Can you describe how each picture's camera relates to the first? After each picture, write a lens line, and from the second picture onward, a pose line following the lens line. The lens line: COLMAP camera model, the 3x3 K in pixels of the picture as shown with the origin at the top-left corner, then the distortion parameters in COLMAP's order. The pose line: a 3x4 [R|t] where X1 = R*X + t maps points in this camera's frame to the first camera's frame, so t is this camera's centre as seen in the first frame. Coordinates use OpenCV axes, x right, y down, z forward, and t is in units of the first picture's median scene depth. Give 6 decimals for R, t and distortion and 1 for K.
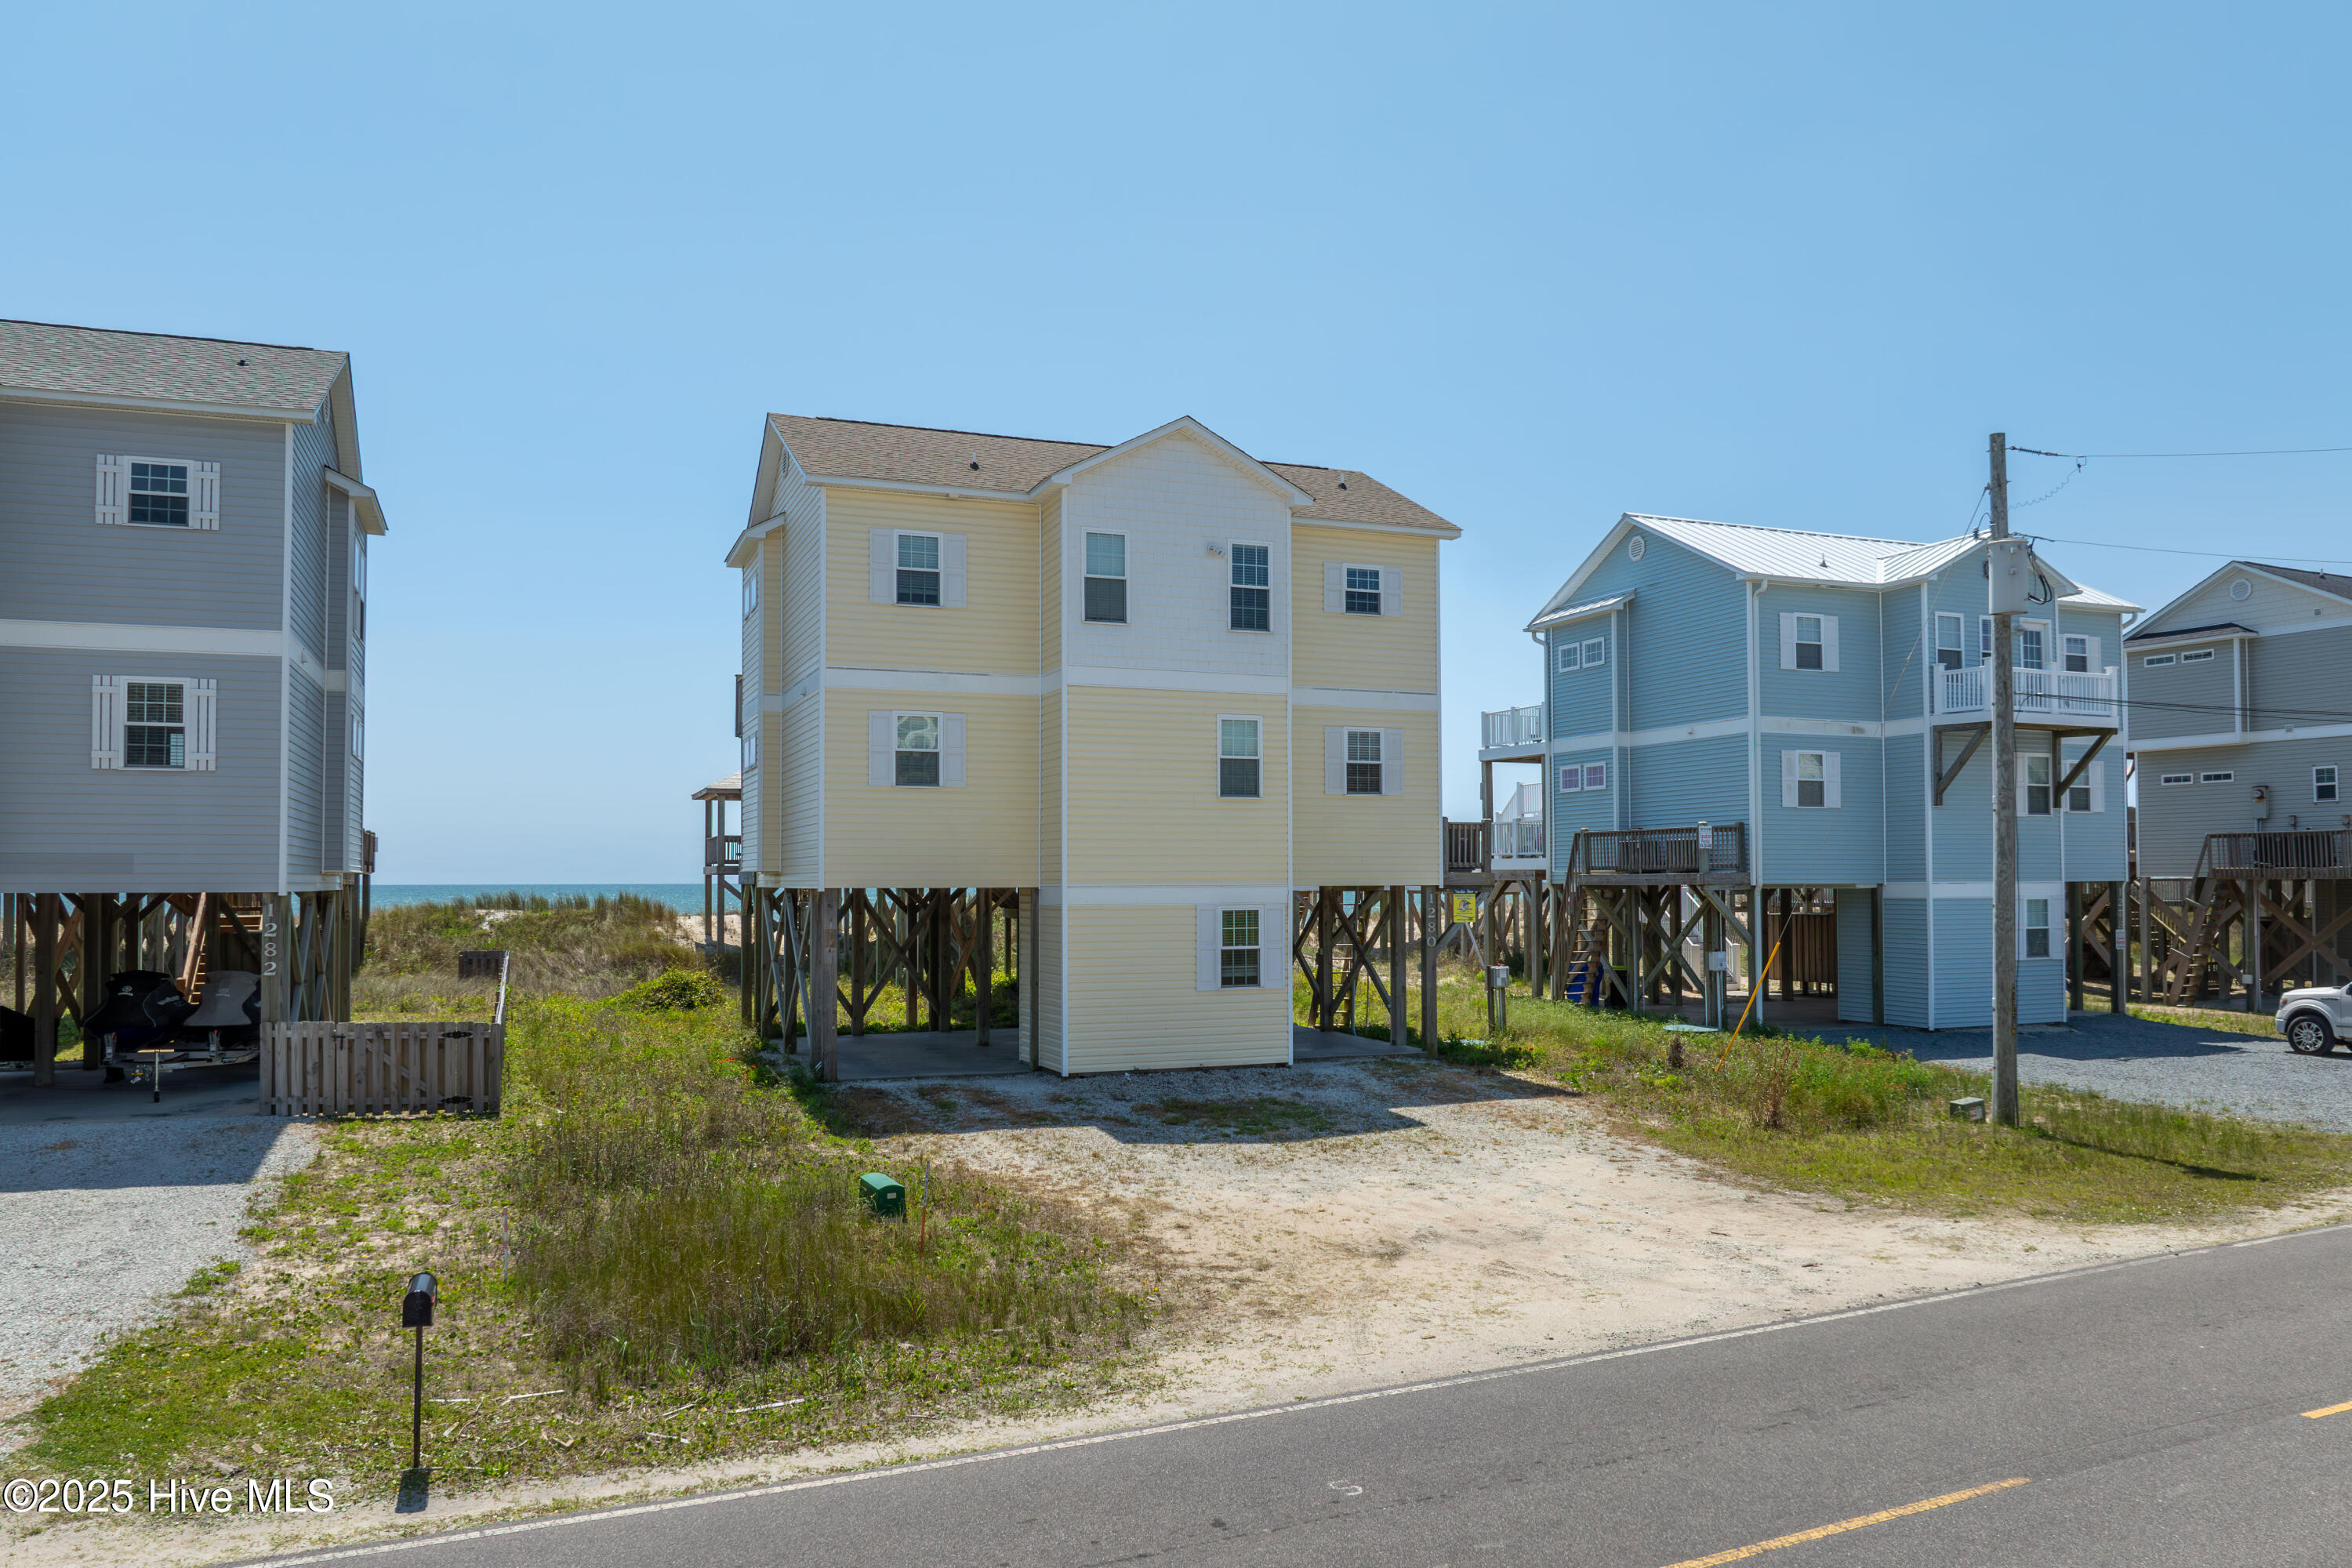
lens RADIAL K [[1689.6, 0, 1204.0], [0, 1689.6, 827.0], [0, 0, 1]] dist [-0.033052, -0.008049]
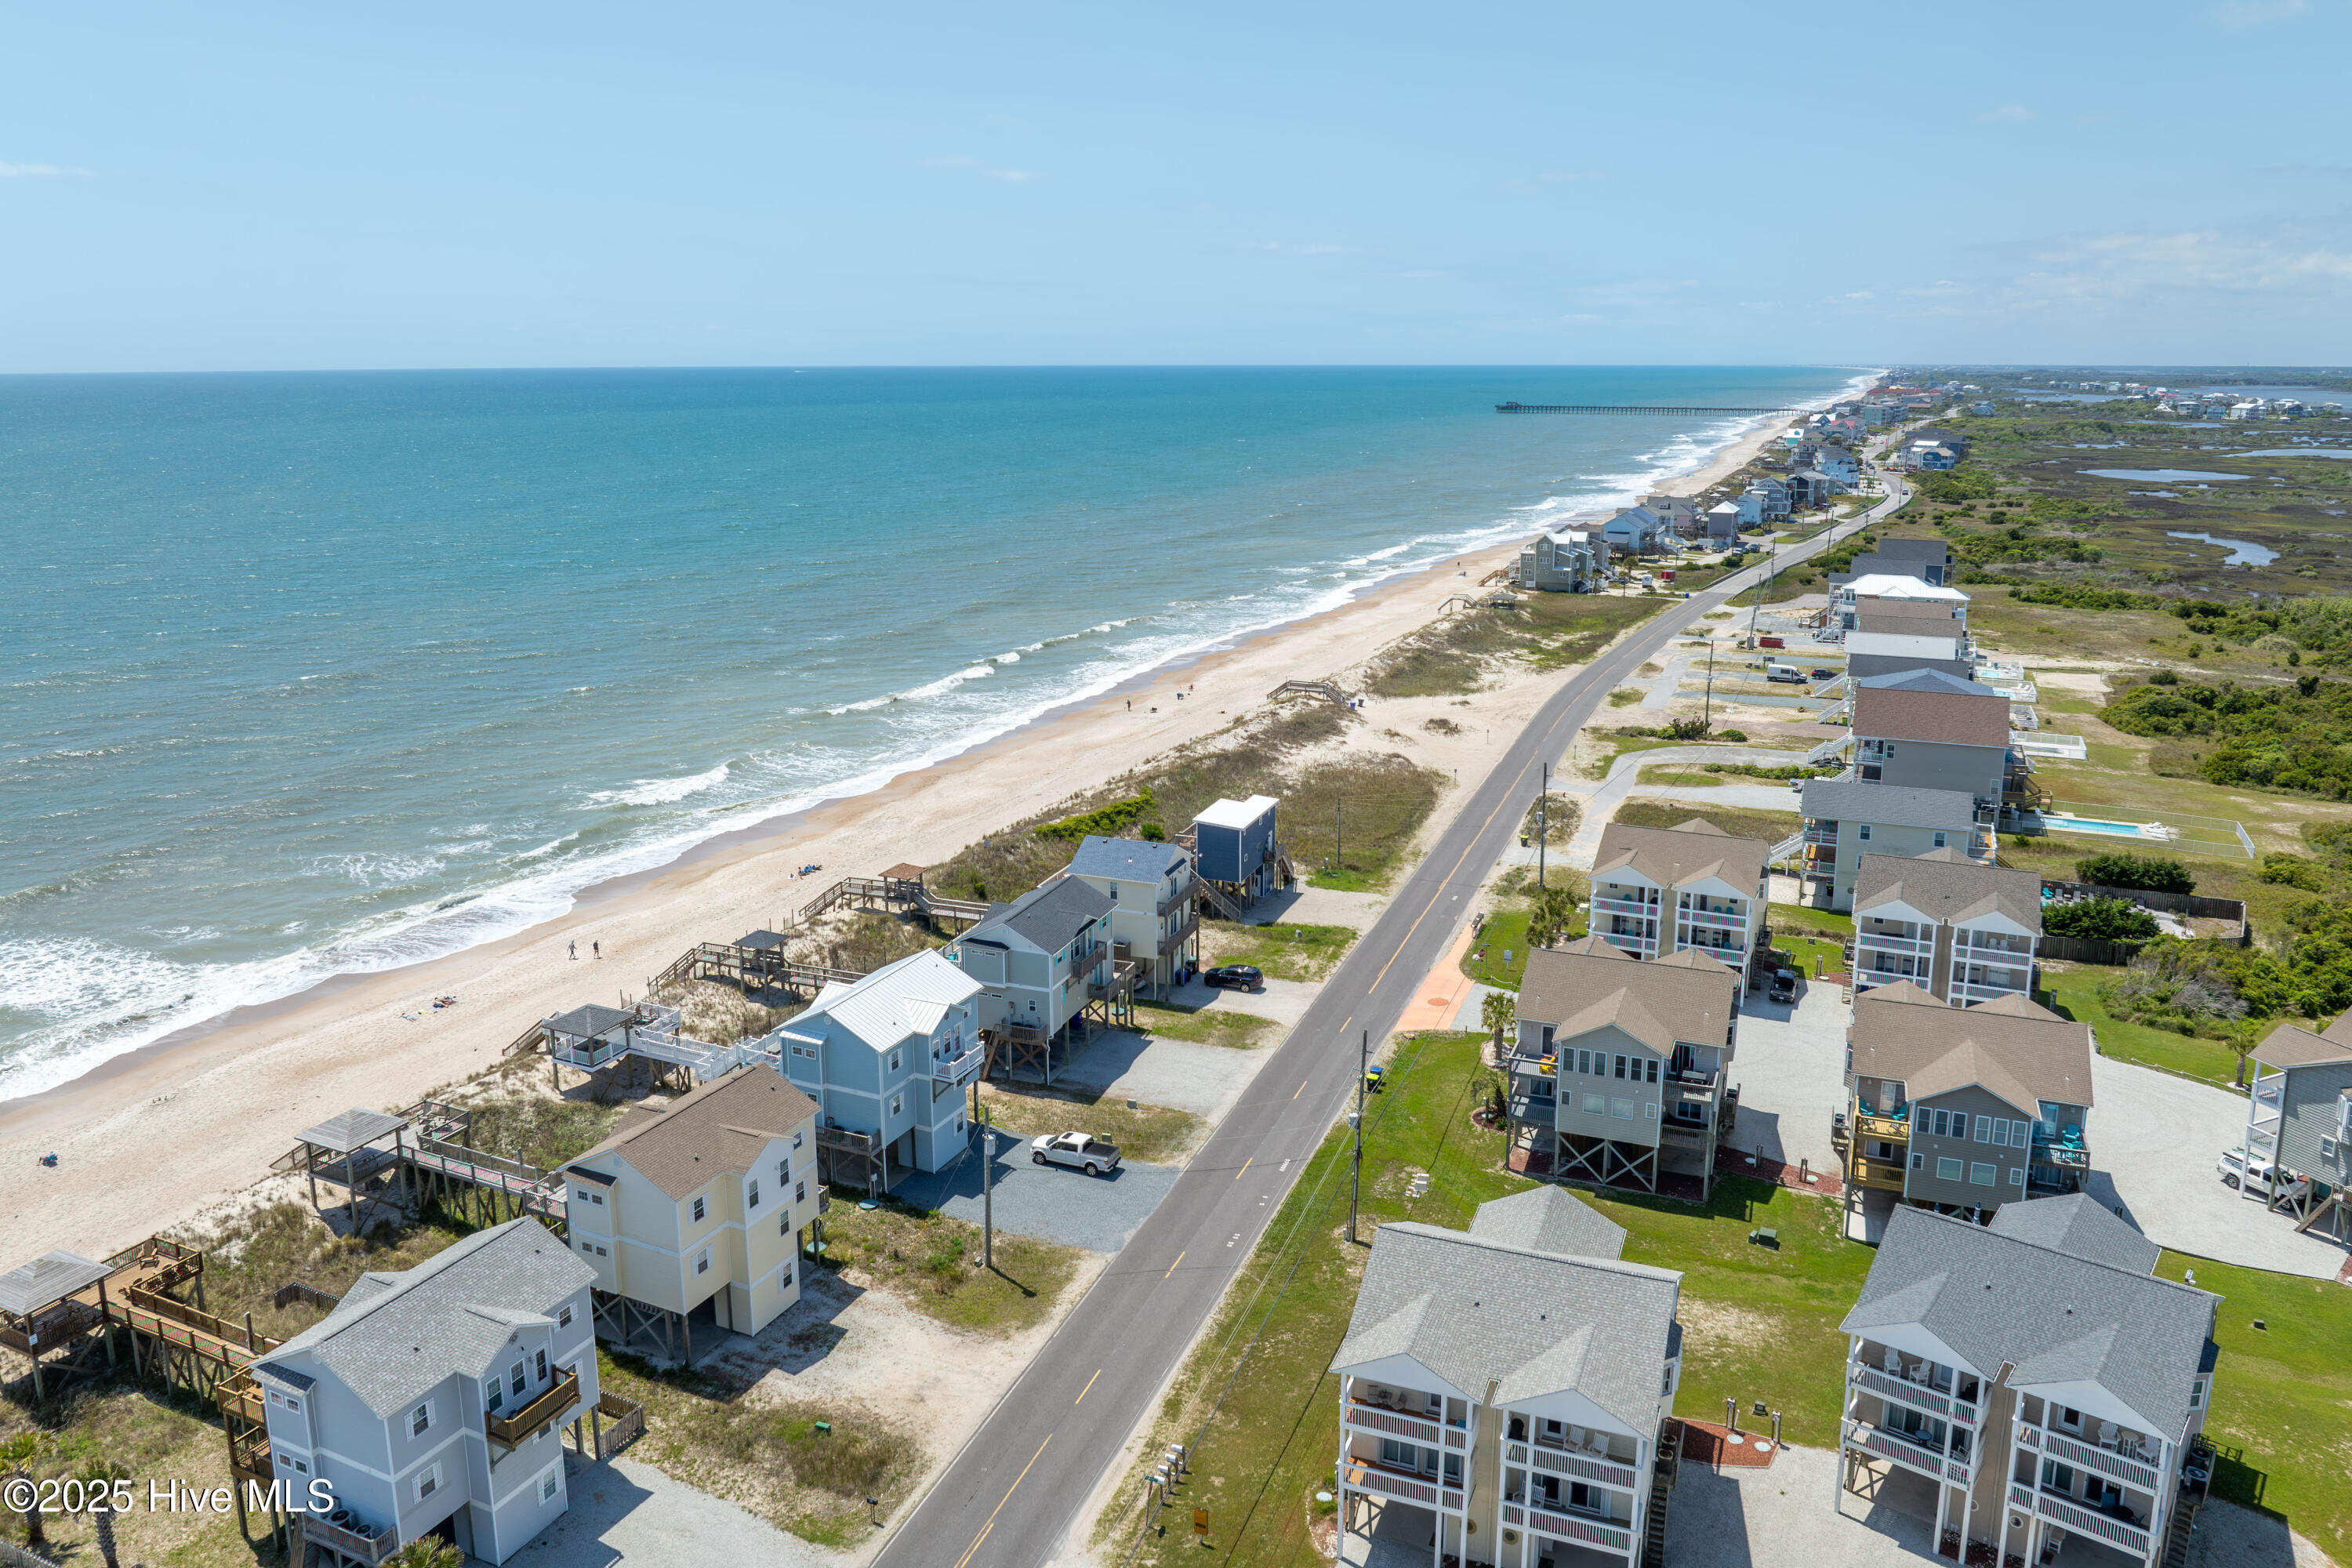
lens RADIAL K [[1689.6, 0, 1206.2], [0, 1689.6, 706.6], [0, 0, 1]] dist [-0.033052, -0.008049]
pose [[0.724693, -0.138026, 0.675107, -1.430328], [-0.027178, 0.973245, 0.228156, -1.758162], [-0.688536, -0.183691, 0.701553, -1.634073]]
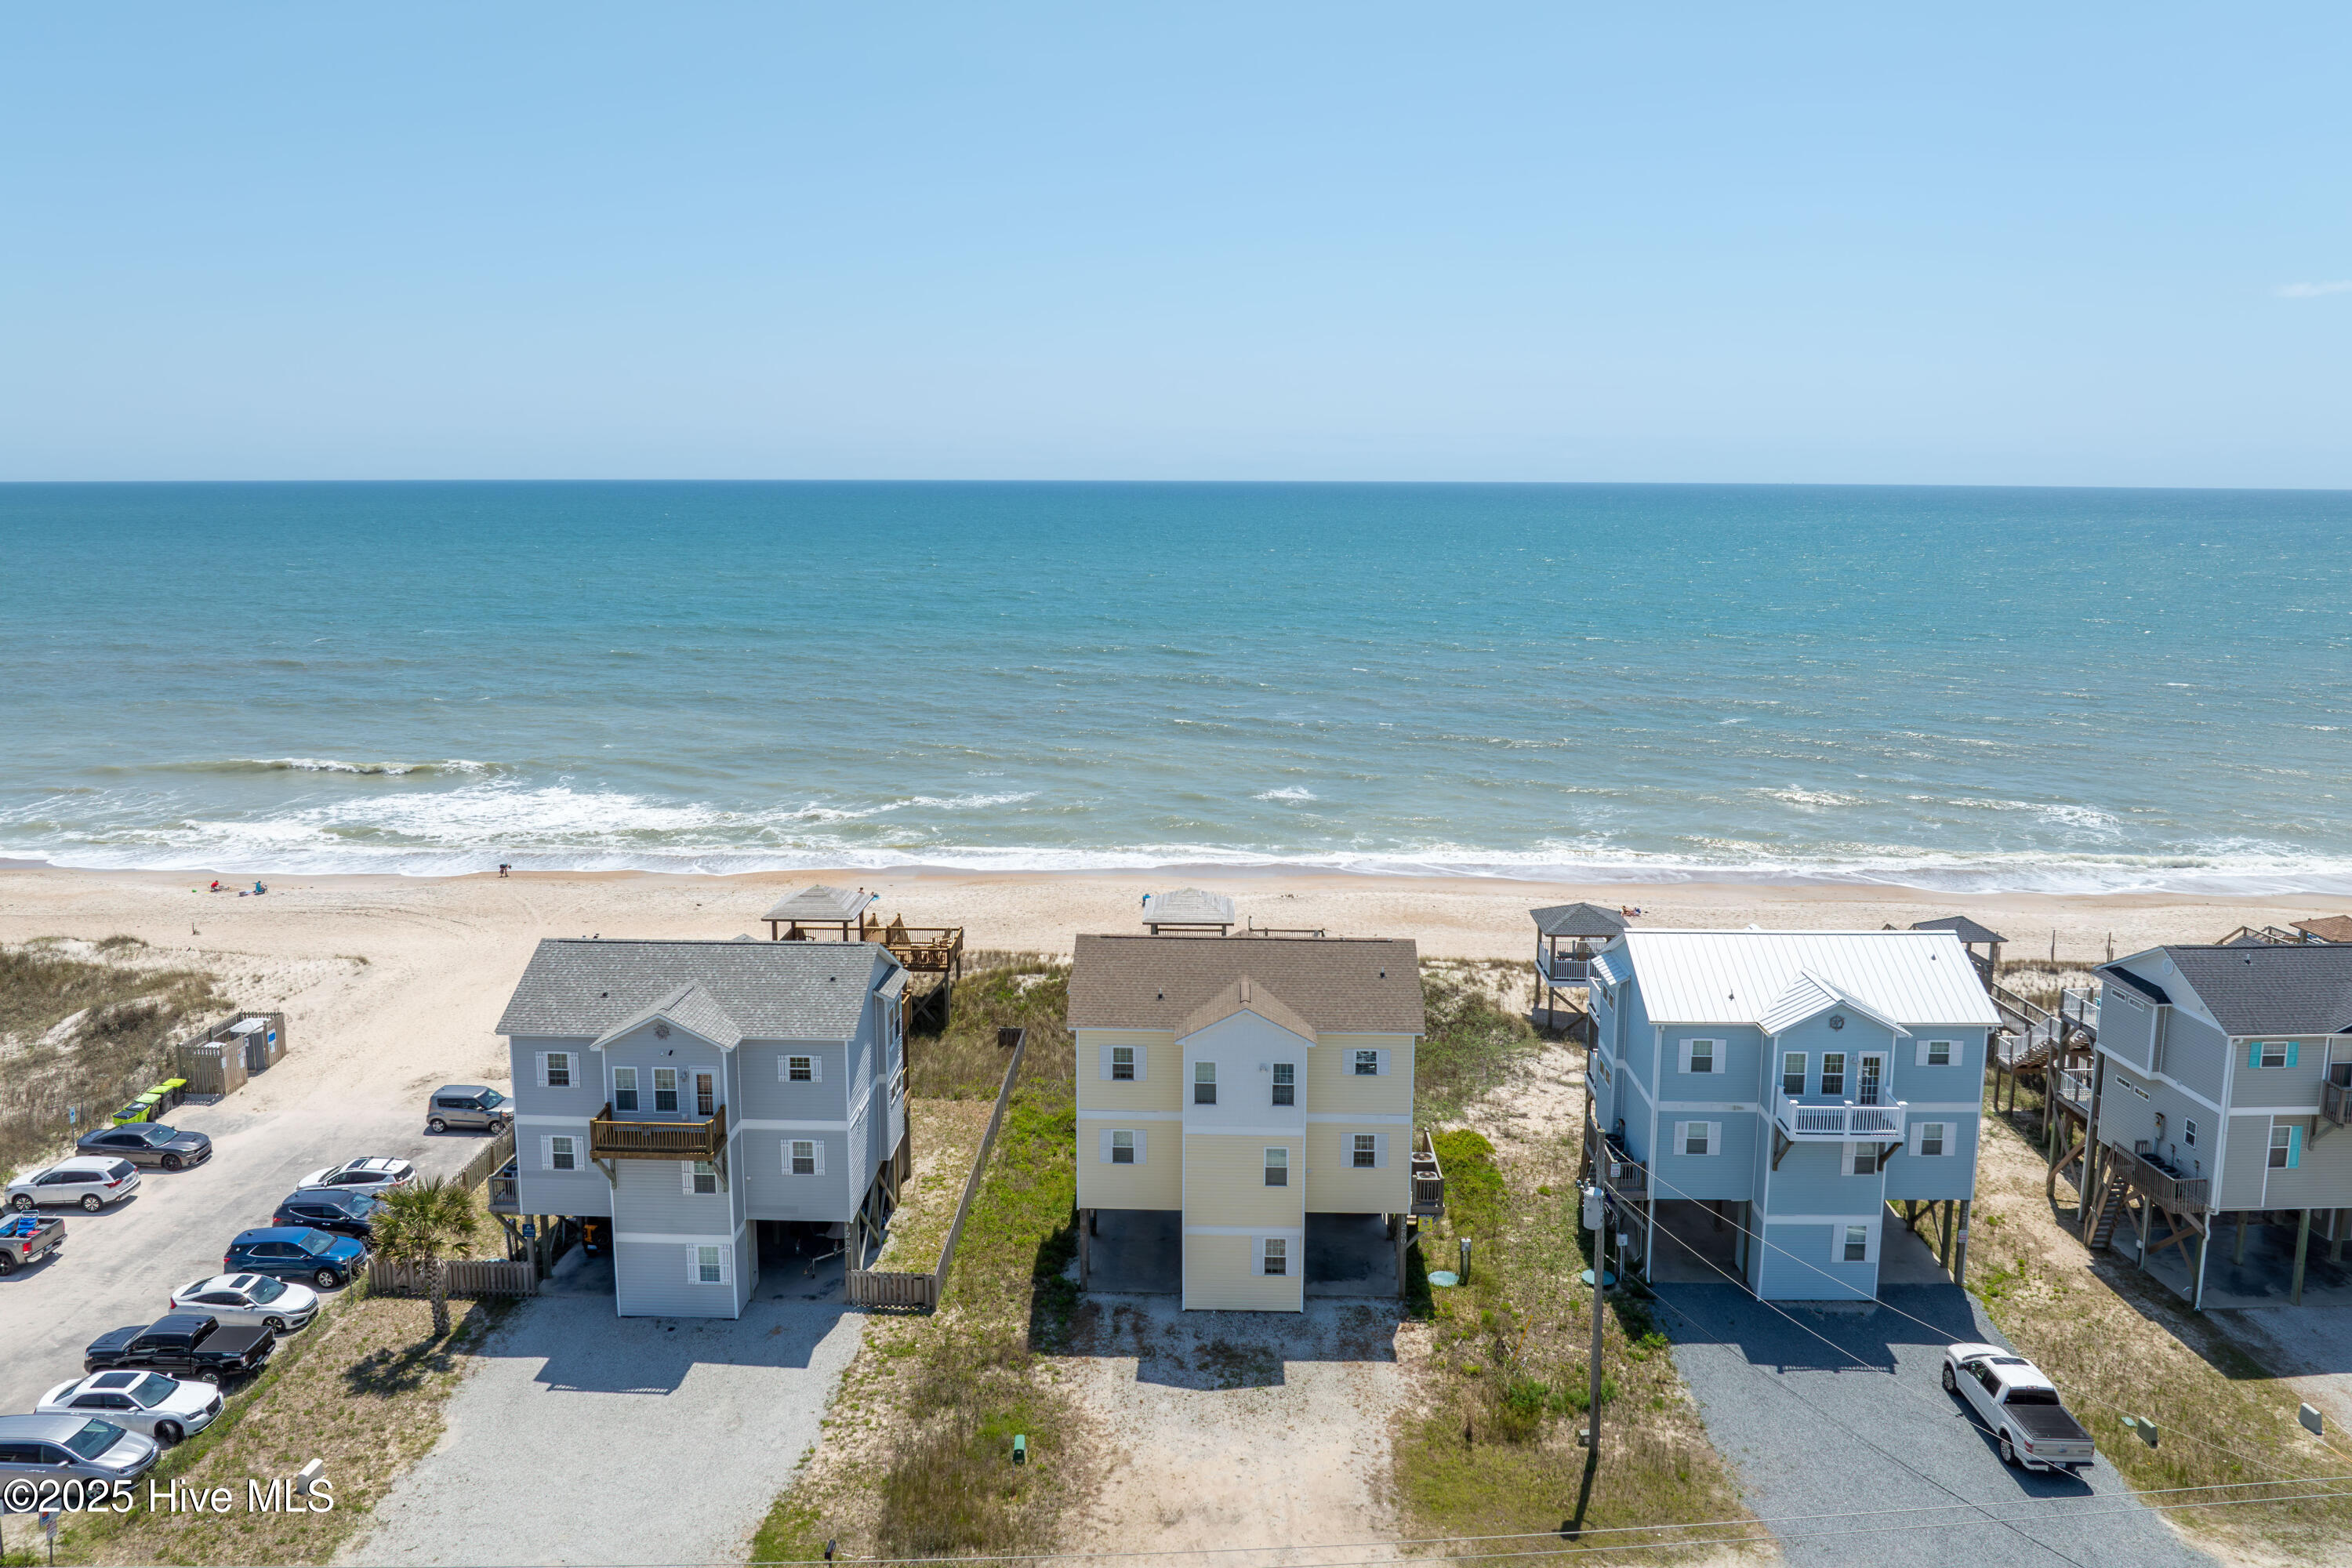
lens RADIAL K [[1689.6, 0, 1175.0], [0, 1689.6, 709.9], [0, 0, 1]] dist [-0.033052, -0.008049]
pose [[0.913157, 0.064560, -0.402463, 0.673246], [0.006310, 0.985019, 0.172328, -0.910068], [0.407559, -0.159902, 0.899070, -0.740436]]
